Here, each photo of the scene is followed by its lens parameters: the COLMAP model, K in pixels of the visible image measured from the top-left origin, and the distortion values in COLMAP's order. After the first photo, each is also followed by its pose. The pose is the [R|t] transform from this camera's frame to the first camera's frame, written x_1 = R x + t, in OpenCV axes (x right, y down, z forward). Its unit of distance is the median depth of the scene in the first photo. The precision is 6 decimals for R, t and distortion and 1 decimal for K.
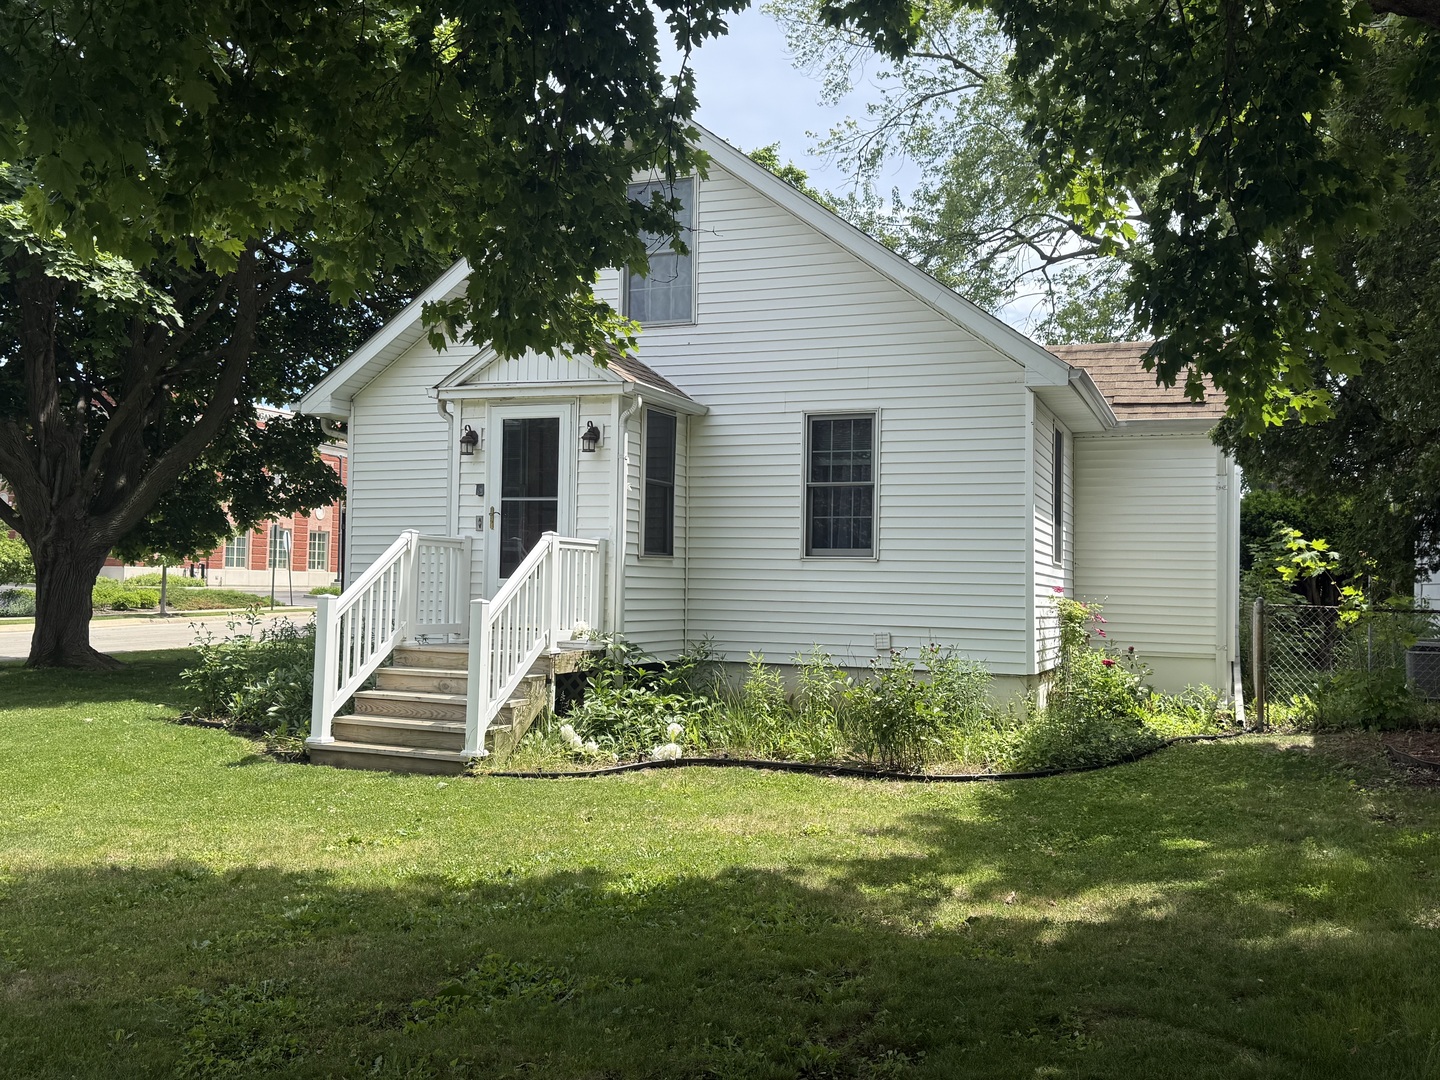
lens RADIAL K [[1317.0, 0, 721.4], [0, 1317.0, 536.8], [0, 0, 1]] dist [0.051081, 0.000000]
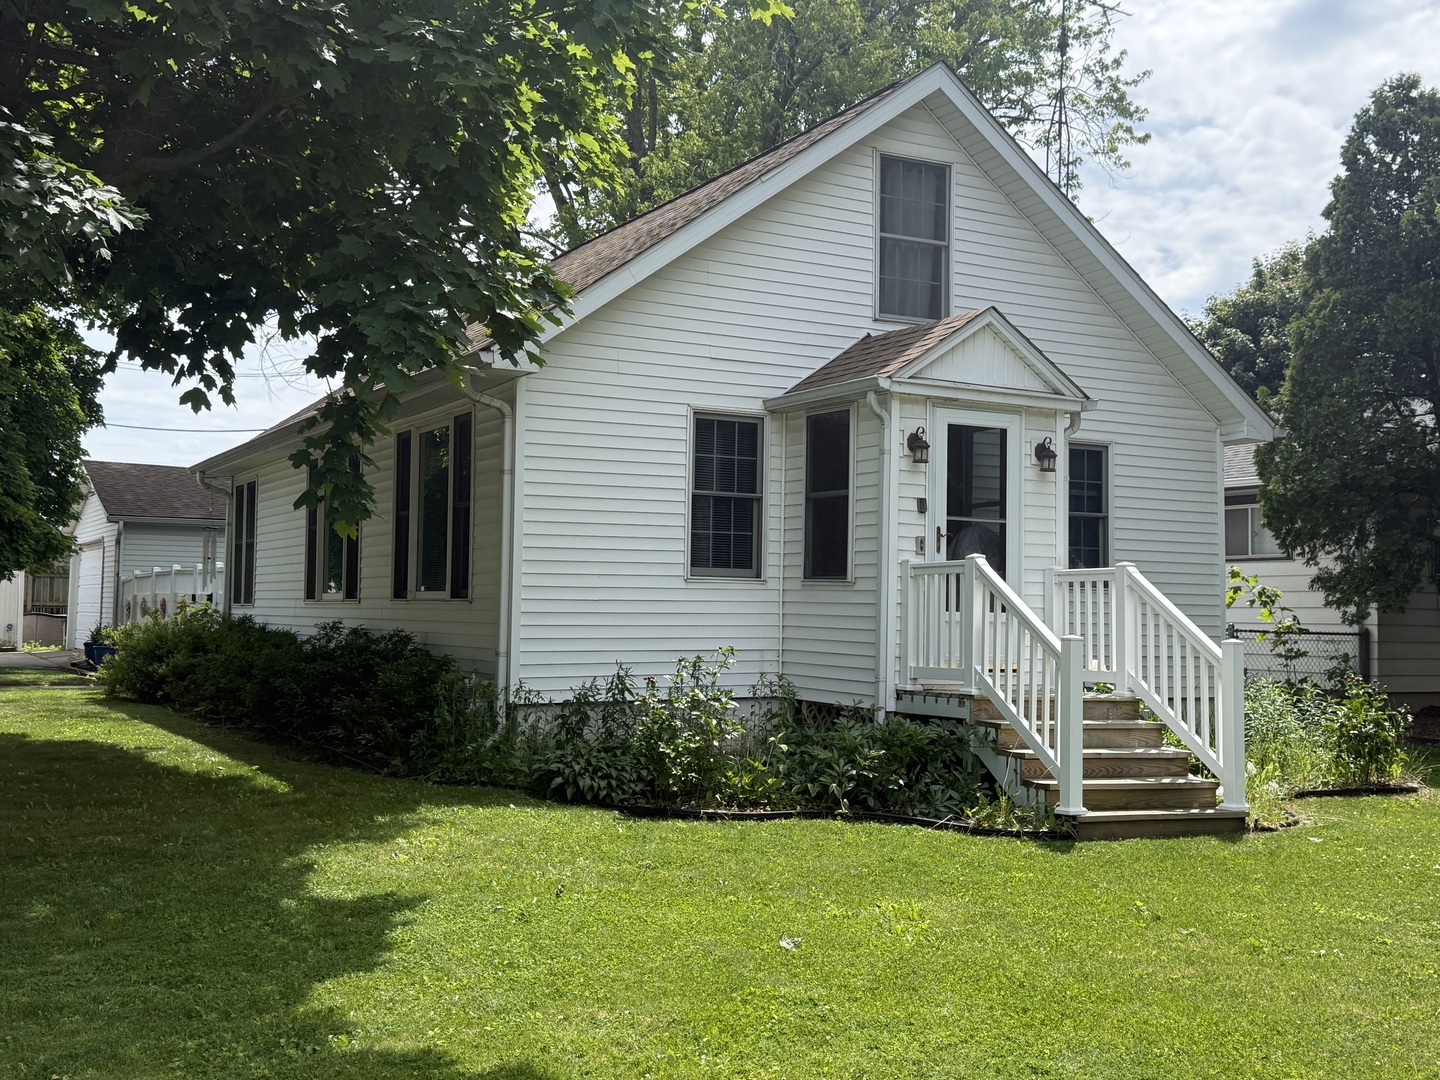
lens RADIAL K [[1613.8, 0, 721.4], [0, 1613.8, 540.2], [0, 0, 1]] dist [-0.018247, 0.000000]
pose [[0.640492, 0.030725, 0.767350, -1.042893], [-0.038788, 0.999218, -0.007633, -0.000905], [-0.766985, -0.024876, 0.641183, 0.446623]]
